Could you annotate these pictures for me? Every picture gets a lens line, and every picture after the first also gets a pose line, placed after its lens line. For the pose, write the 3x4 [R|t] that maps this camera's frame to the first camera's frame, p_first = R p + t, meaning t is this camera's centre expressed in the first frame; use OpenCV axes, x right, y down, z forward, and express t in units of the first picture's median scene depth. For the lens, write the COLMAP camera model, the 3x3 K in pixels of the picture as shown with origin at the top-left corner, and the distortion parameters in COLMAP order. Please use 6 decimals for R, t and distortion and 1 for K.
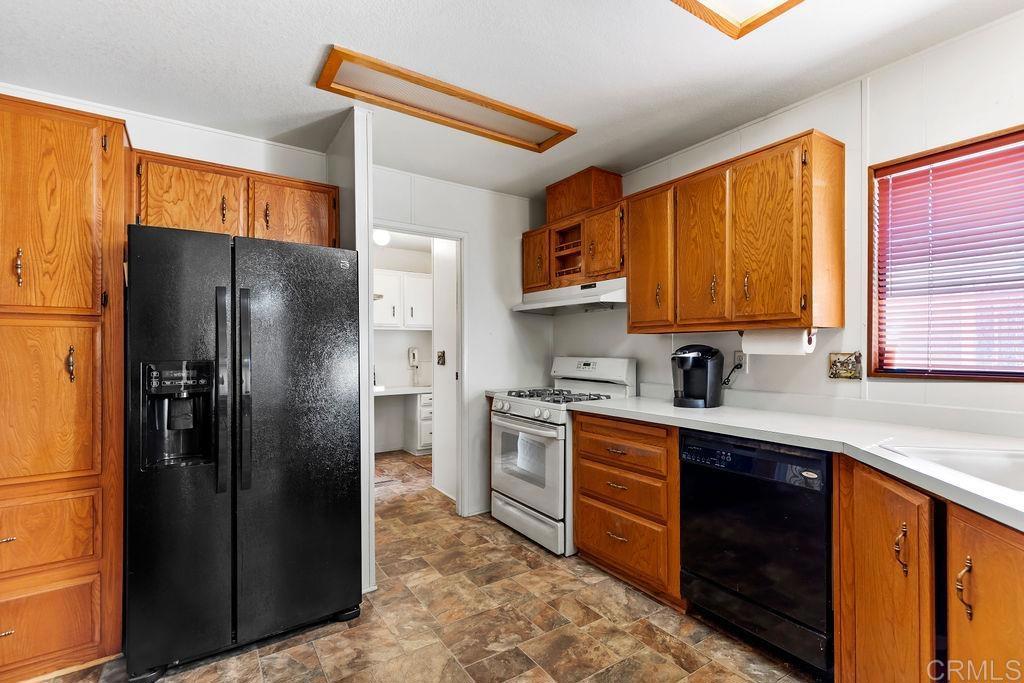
lens RADIAL K [[469.4, 0, 510.7], [0, 469.4, 348.4], [0, 0, 1]] dist [0.002846, -0.000148]
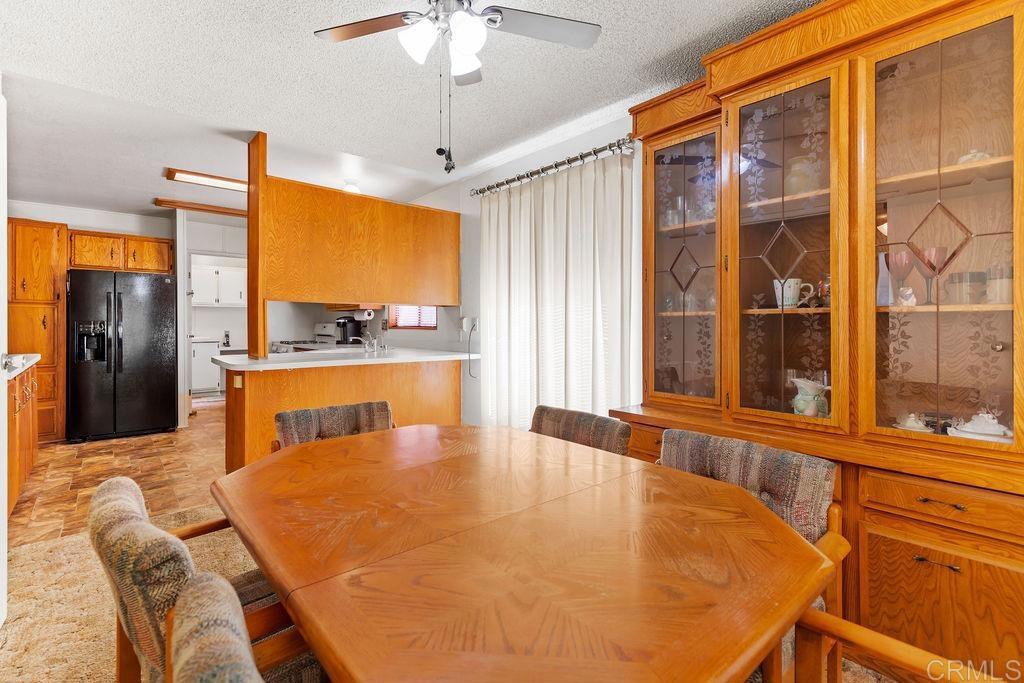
lens RADIAL K [[475.8, 0, 506.9], [0, 475.8, 318.8], [0, 0, 1]] dist [0.001869, -0.000058]
pose [[0.992233, 0.003108, 0.124351, 0.860871], [-0.002350, 0.999978, -0.006241, 0.017510], [-0.124367, 0.005900, 0.992219, -1.311744]]
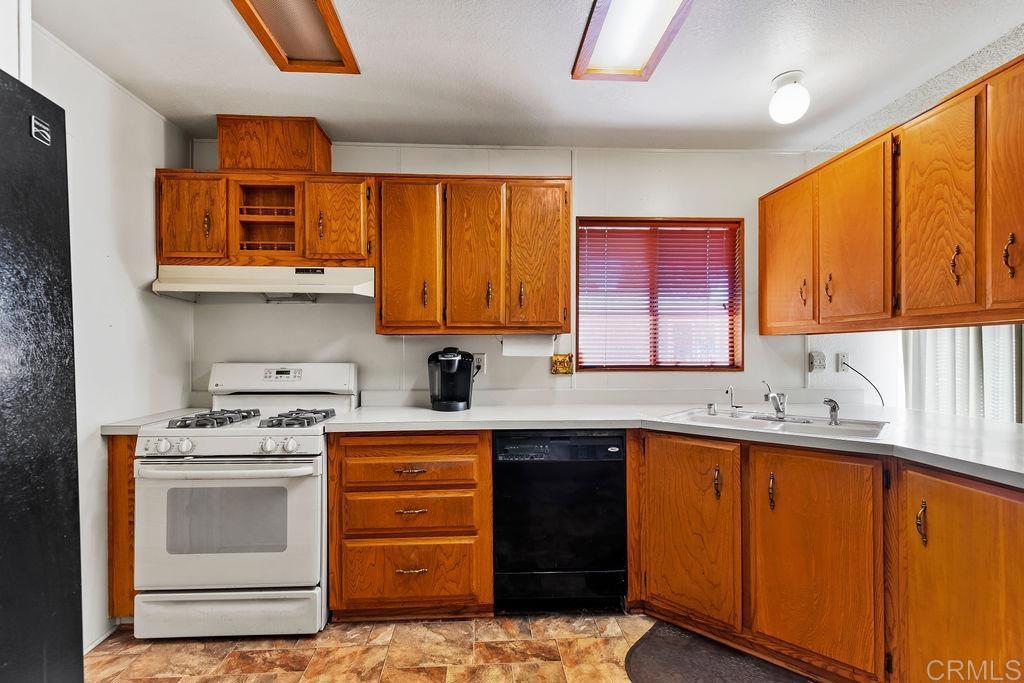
lens RADIAL K [[469.4, 0, 510.7], [0, 469.4, 348.4], [0, 0, 1]] dist [0.002846, -0.000148]
pose [[0.504965, 0.003219, 0.863134, -0.413089], [0.000380, 0.999992, -0.003951, -0.001557], [-0.863140, 0.002323, 0.504960, 0.400014]]
